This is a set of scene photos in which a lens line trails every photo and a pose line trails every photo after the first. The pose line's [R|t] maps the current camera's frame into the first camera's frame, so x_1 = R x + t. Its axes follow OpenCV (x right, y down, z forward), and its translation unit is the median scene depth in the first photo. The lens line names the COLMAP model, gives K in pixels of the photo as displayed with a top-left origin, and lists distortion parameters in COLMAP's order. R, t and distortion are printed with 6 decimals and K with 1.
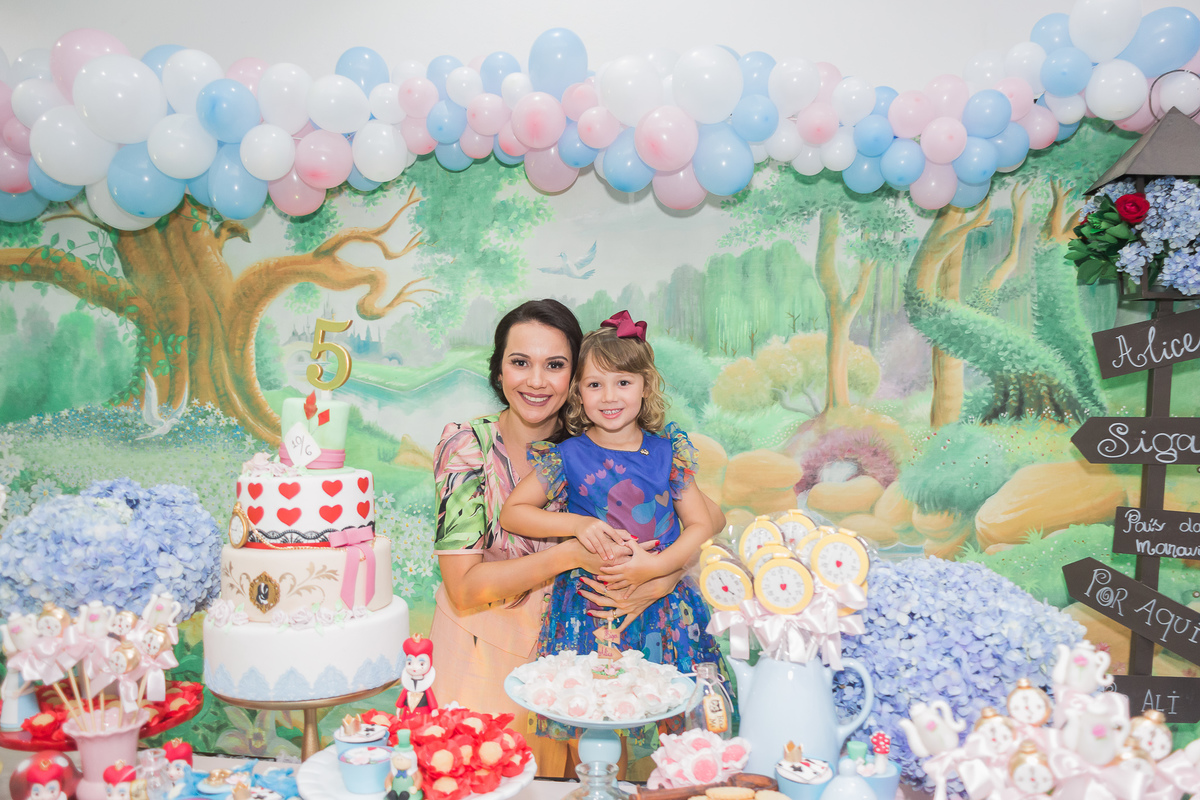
lens RADIAL K [[956.9, 0, 602.4], [0, 956.9, 412.8], [0, 0, 1]] dist [-0.118834, 0.110707]
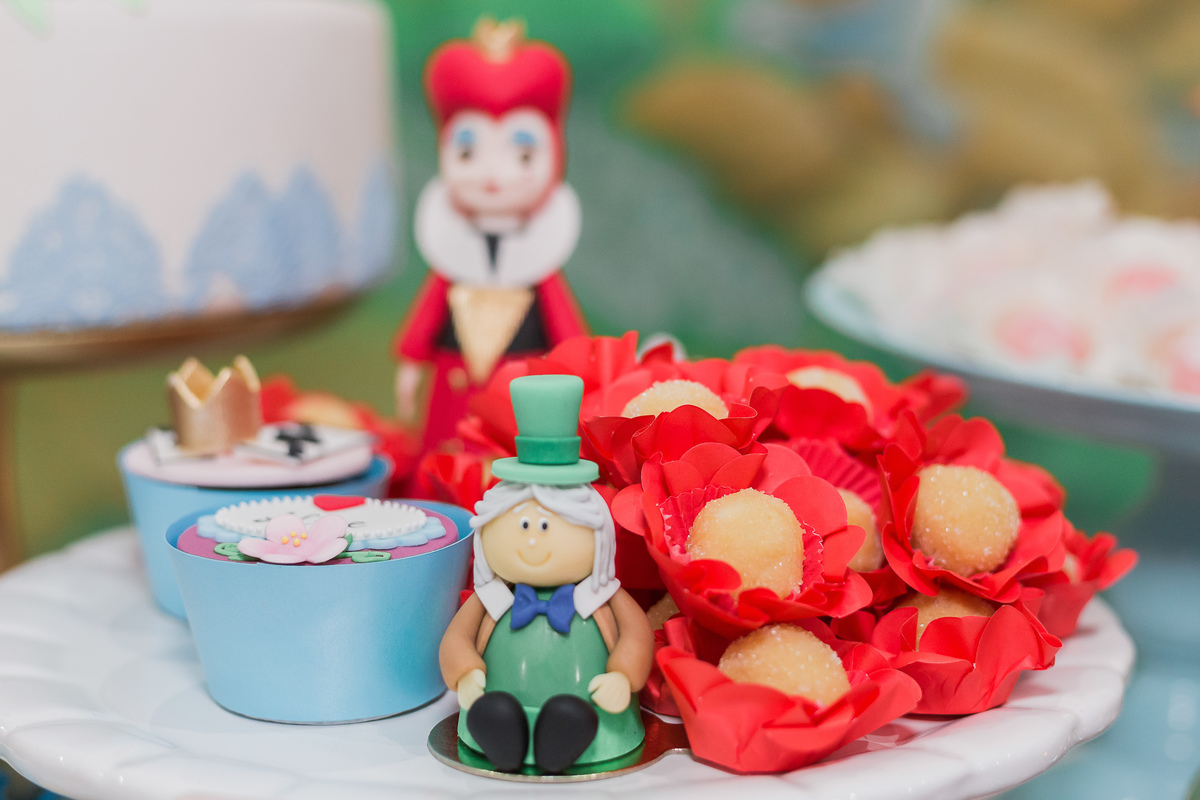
lens RADIAL K [[2042.9, 0, 550.1], [0, 2042.9, 399.2], [0, 0, 1]] dist [-0.005153, 0.002301]
pose [[0.999928, 0.009293, 0.007576, -0.099740], [-0.010426, 0.985958, 0.166665, 0.128943], [-0.005921, -0.166732, 0.985985, 0.284785]]
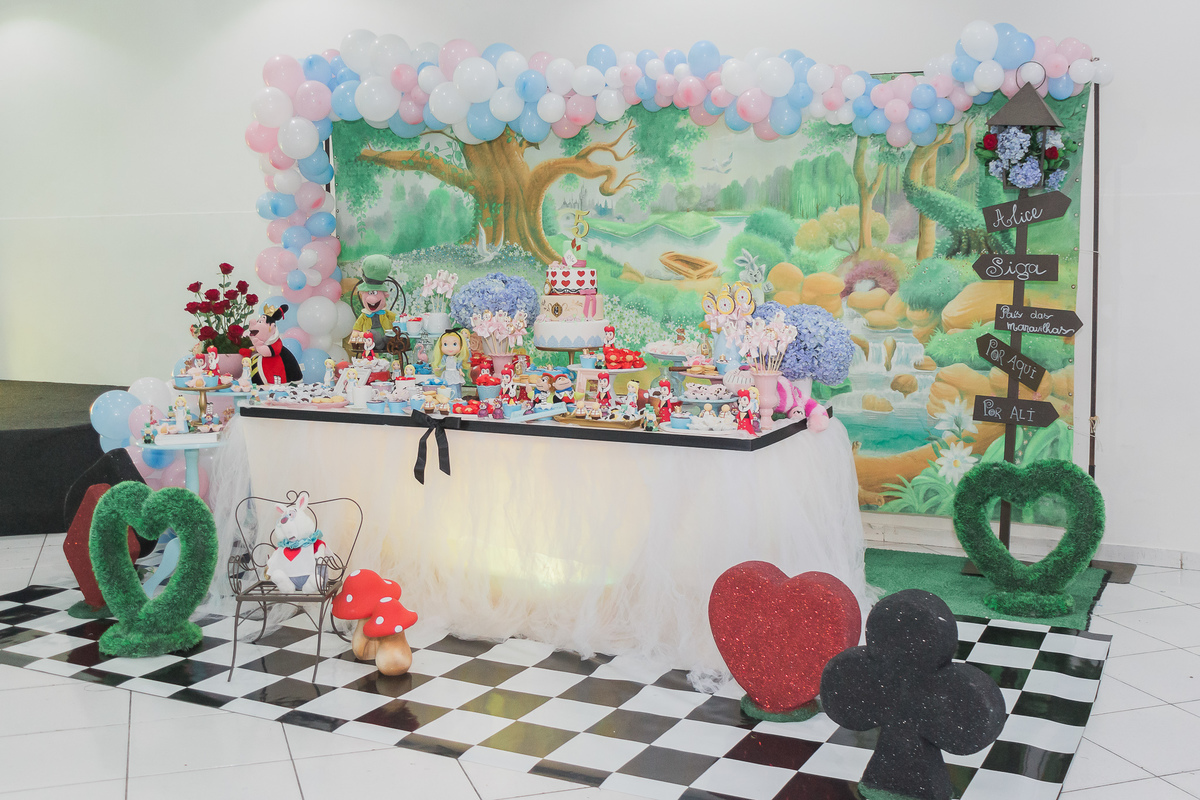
lens RADIAL K [[1296.5, 0, 601.9], [0, 1296.5, 297.9], [0, 0, 1]] dist [-0.049772, -0.005223]
pose [[0.962298, 0.019097, -0.271325, 0.446112], [-0.011589, 0.999505, 0.029246, 0.022215], [0.271750, -0.024999, 0.962043, -1.461724]]
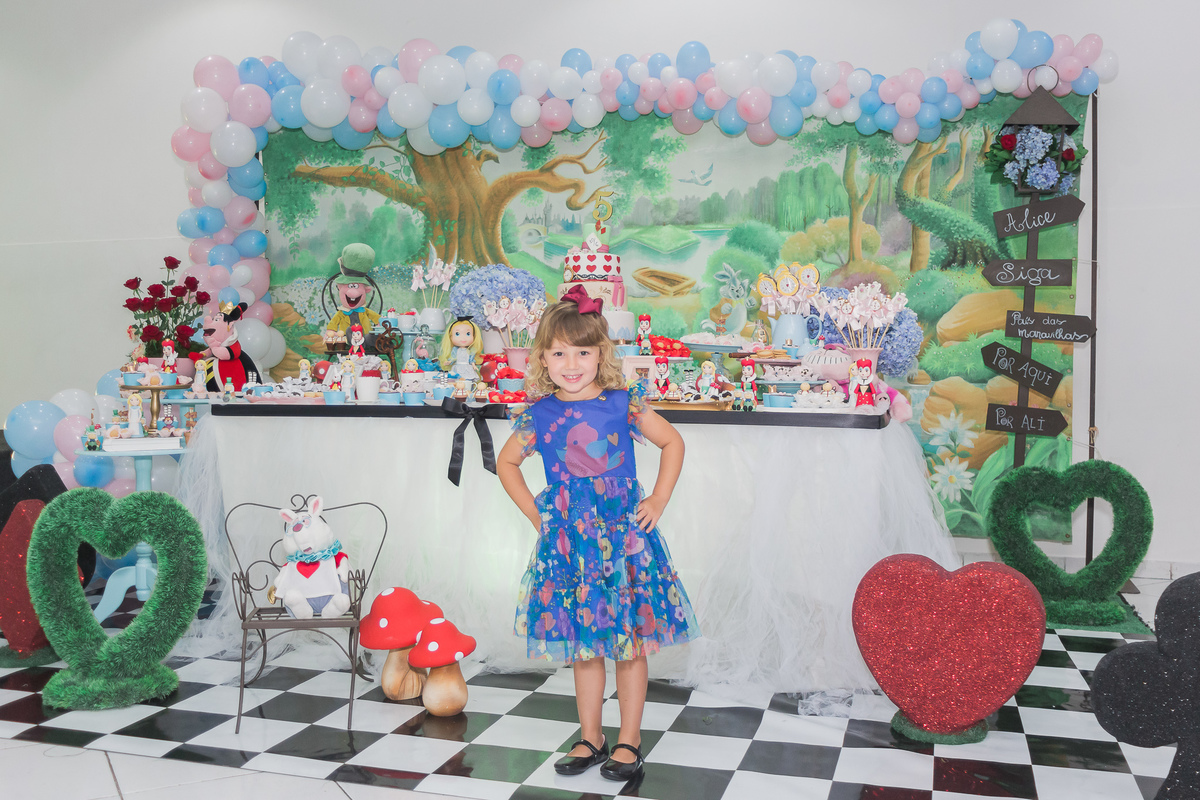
lens RADIAL K [[1114.4, 0, 590.3], [0, 1114.4, 367.0], [0, 0, 1]] dist [-0.082257, 0.091593]
pose [[0.994966, 0.017247, -0.098722, -0.024216], [-0.018232, 0.999793, -0.009084, 0.218334], [0.098544, 0.010838, 0.995074, -1.049198]]
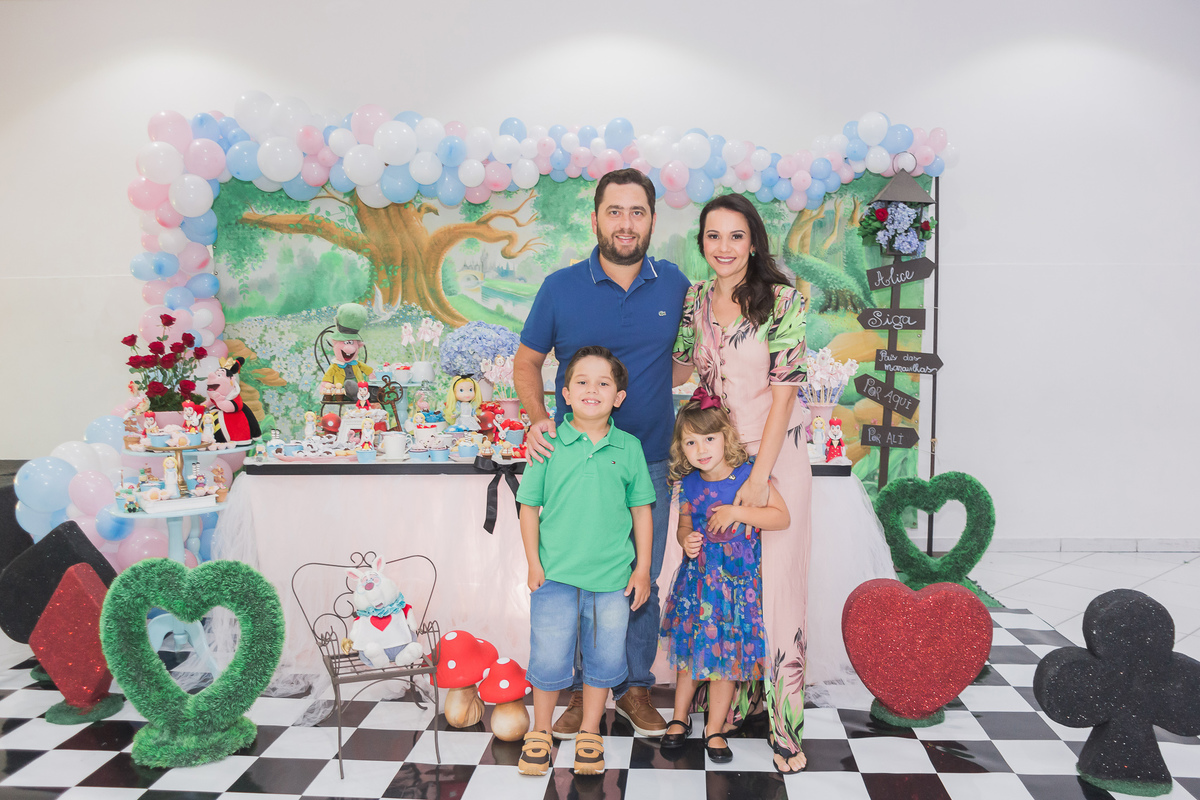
lens RADIAL K [[949.5, 0, 600.0], [0, 949.5, 400.0], [0, 0, 1]] dist [-0.105452, 0.090153]
pose [[0.993554, -0.002486, 0.113333, -0.316295], [-0.003114, 0.998784, 0.049208, 0.102209], [-0.113318, -0.049244, 0.992338, -1.030886]]
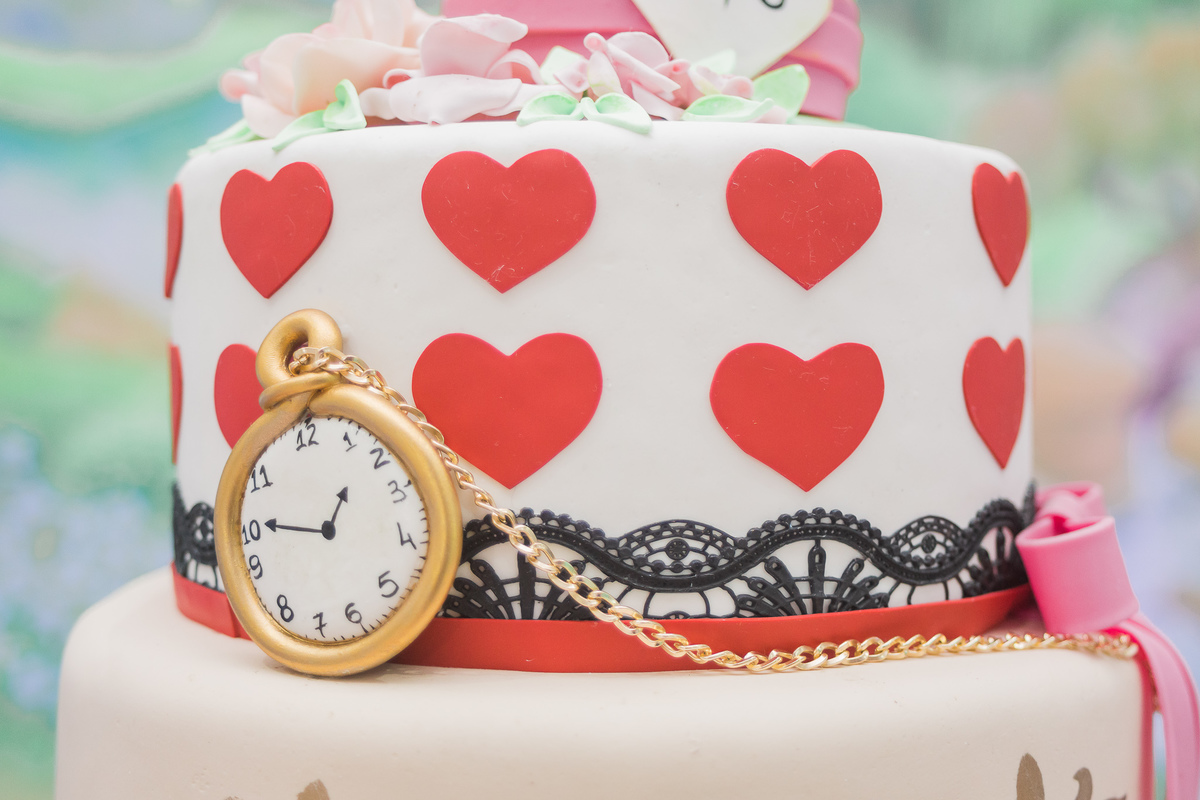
lens RADIAL K [[1599.4, 0, 600.0], [0, 1599.4, 400.0], [0, 0, 1]] dist [0.145067, 0.011942]
pose [[0.949987, 0.004208, 0.312261, -0.238435], [-0.016968, 0.999128, 0.038157, 0.055582], [-0.311828, -0.041547, 0.949230, 0.442419]]
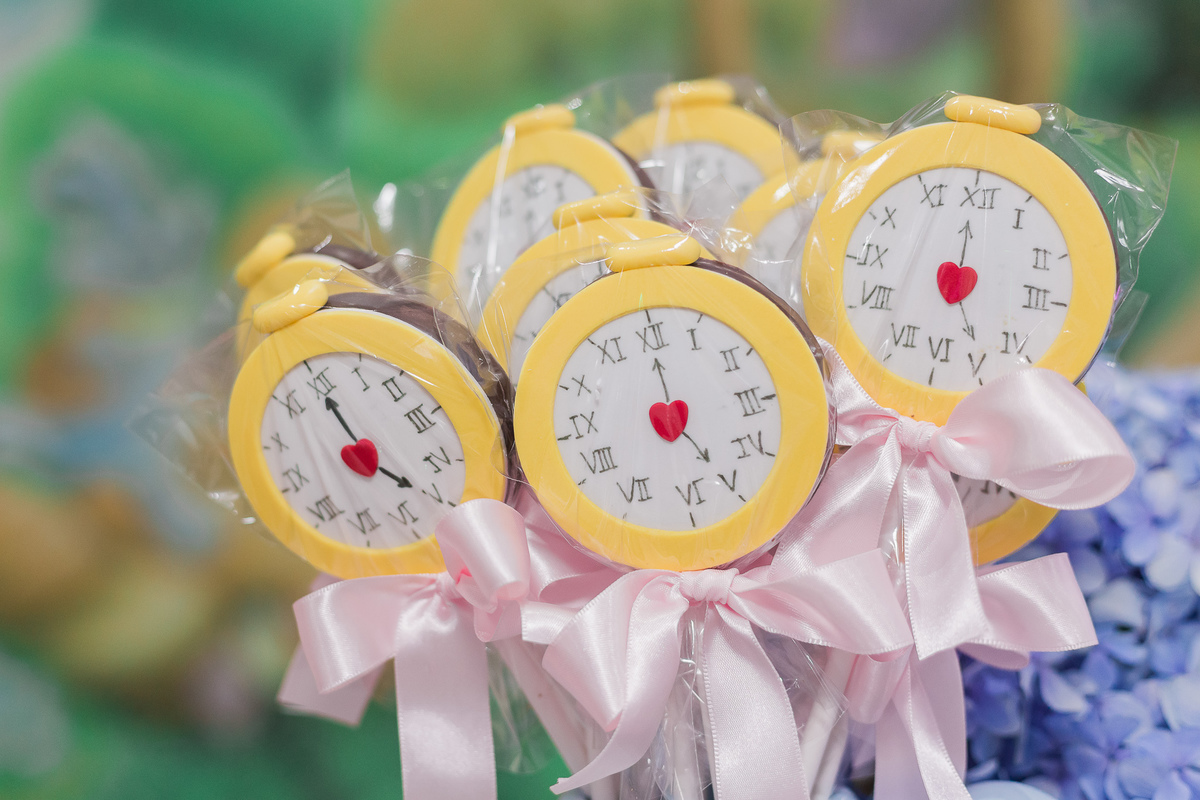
lens RADIAL K [[2042.9, 0, 550.1], [0, 2042.9, 399.2], [0, 0, 1]] dist [-0.005153, 0.002301]
pose [[0.981475, -0.034979, 0.188368, 0.044549], [0.028740, 0.998947, 0.035753, 0.079366], [-0.189420, -0.029677, 0.981448, 0.294891]]
